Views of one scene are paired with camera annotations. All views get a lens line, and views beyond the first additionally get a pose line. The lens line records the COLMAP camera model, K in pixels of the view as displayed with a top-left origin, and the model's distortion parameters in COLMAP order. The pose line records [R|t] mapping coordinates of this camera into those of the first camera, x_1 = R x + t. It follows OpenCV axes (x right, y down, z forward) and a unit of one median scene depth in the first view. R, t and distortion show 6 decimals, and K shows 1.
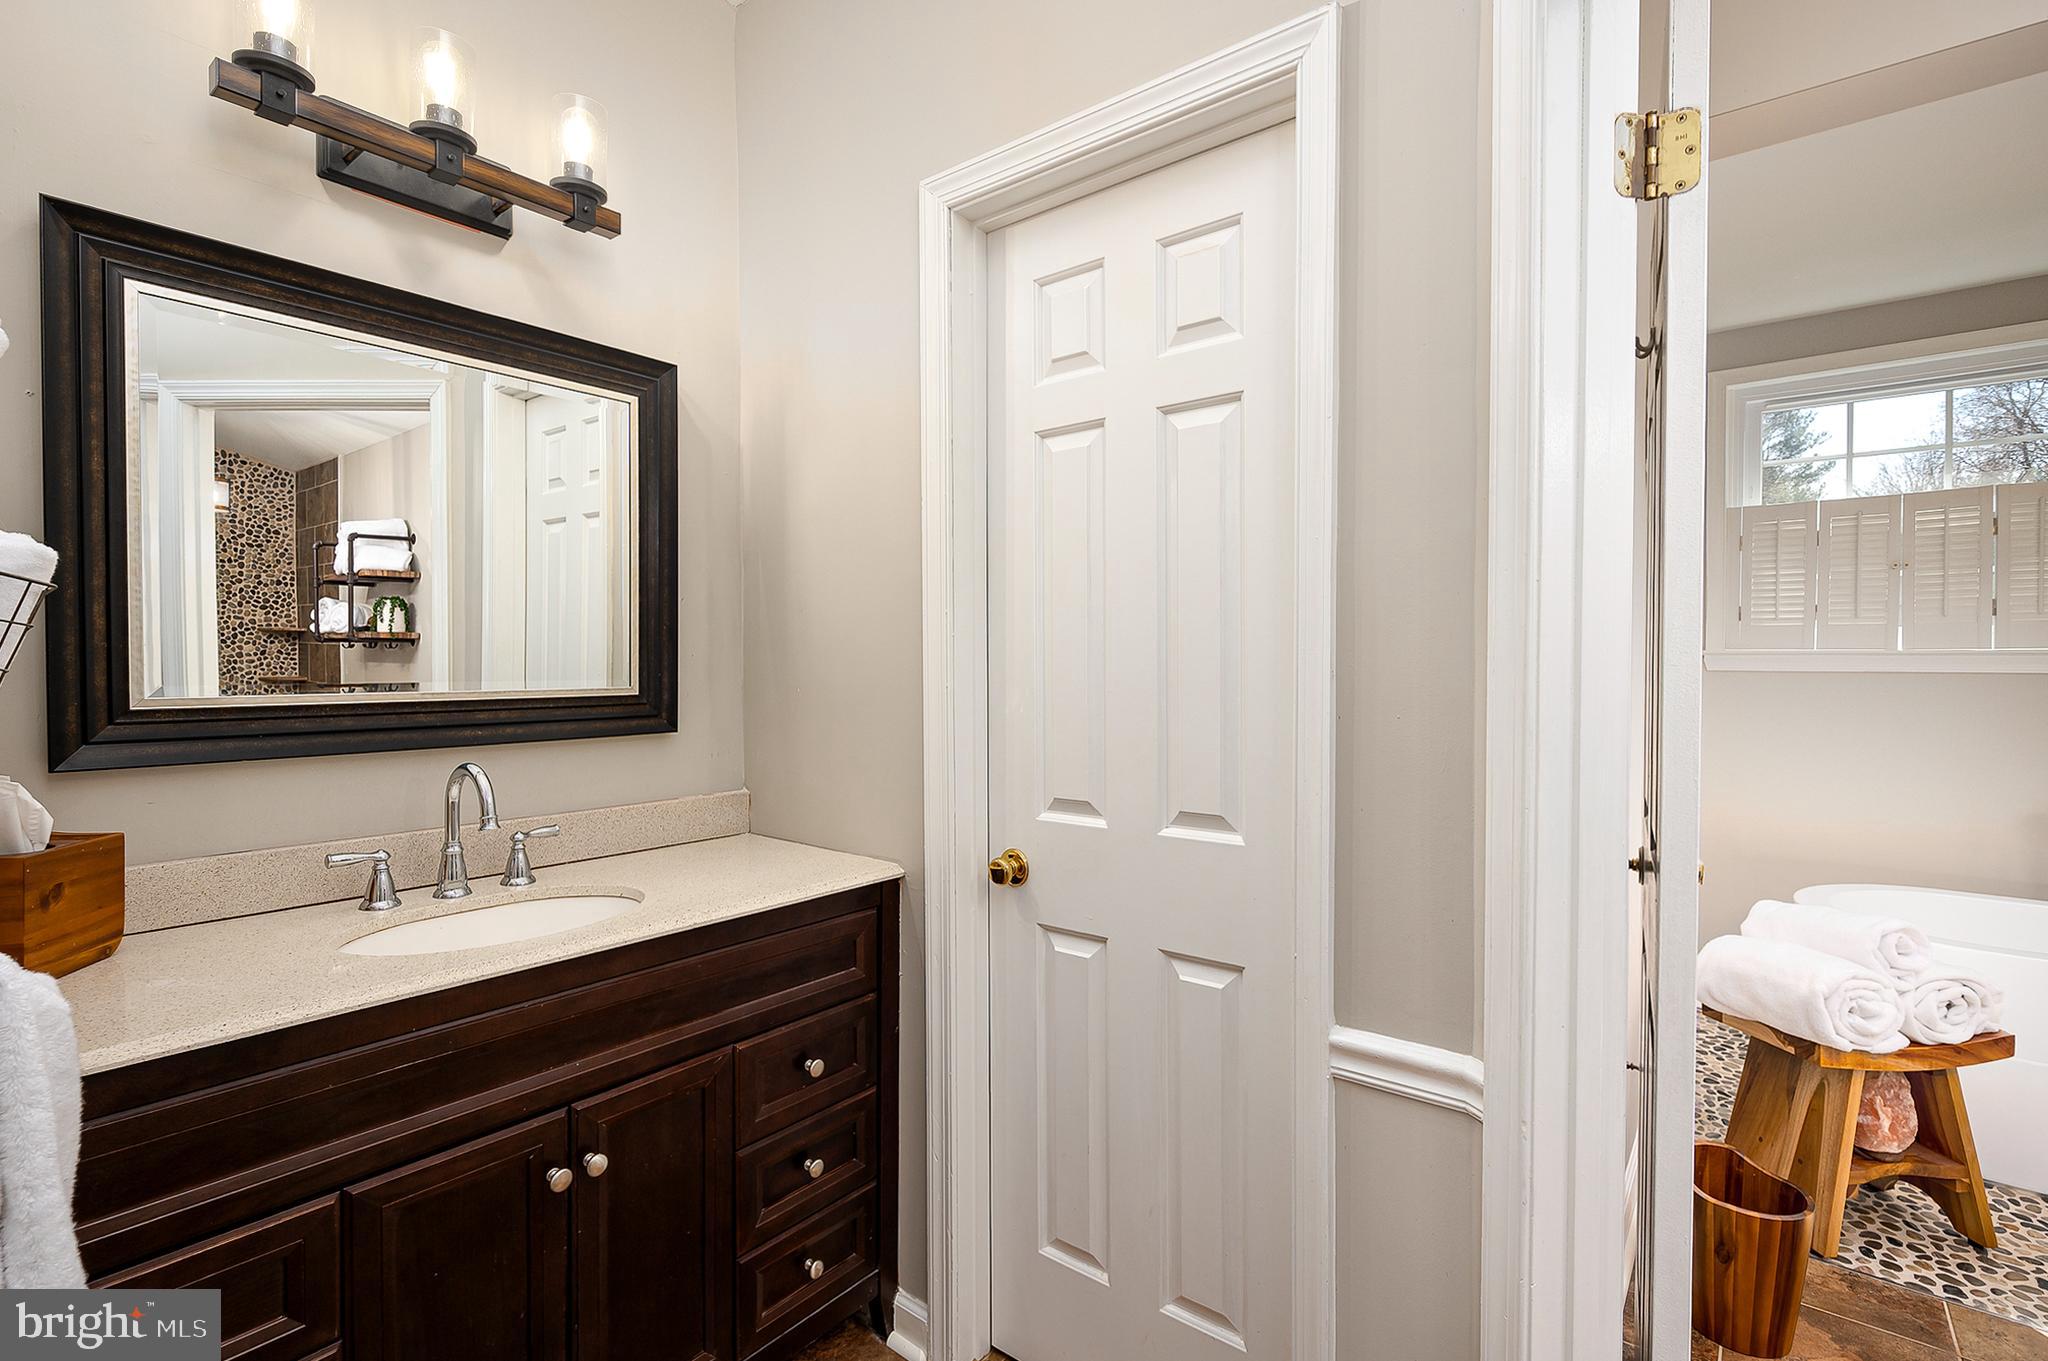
lens RADIAL K [[945.9, 0, 1024.0], [0, 945.9, 680.5], [0, 0, 1]] dist [-0.000148, 0.000367]
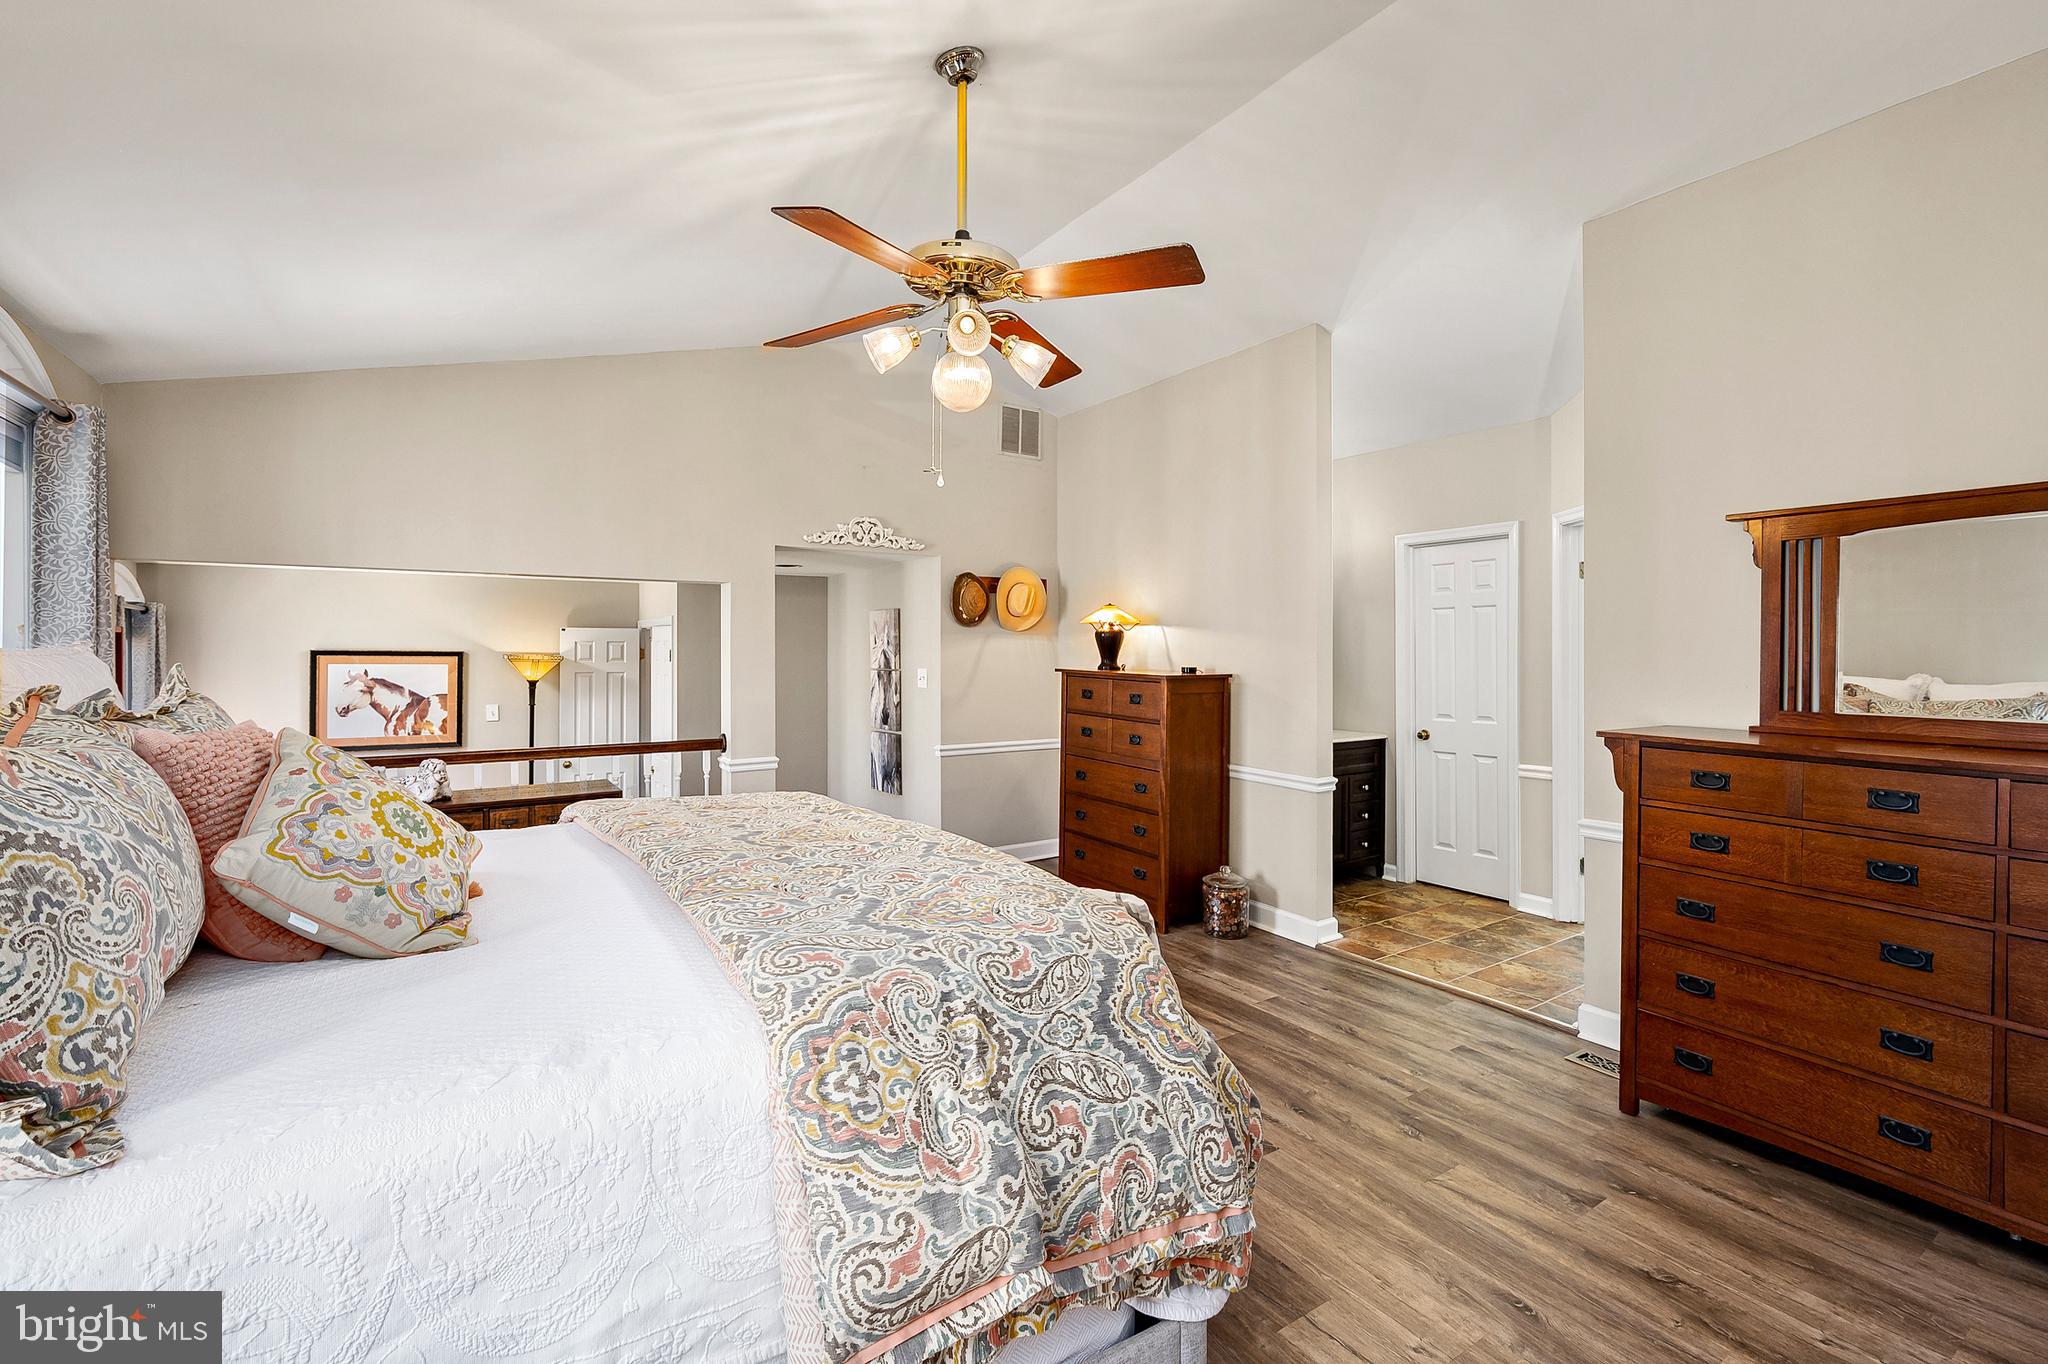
lens RADIAL K [[885.4, 0, 1024.0], [0, 885.4, 682.0], [0, 0, 1]] dist [0.000146, -0.000030]
pose [[0.946590, -0.001681, -0.322437, -0.589714], [0.000956, 0.999997, -0.002408, 0.023751], [0.322440, 0.001971, 0.946588, -4.212611]]
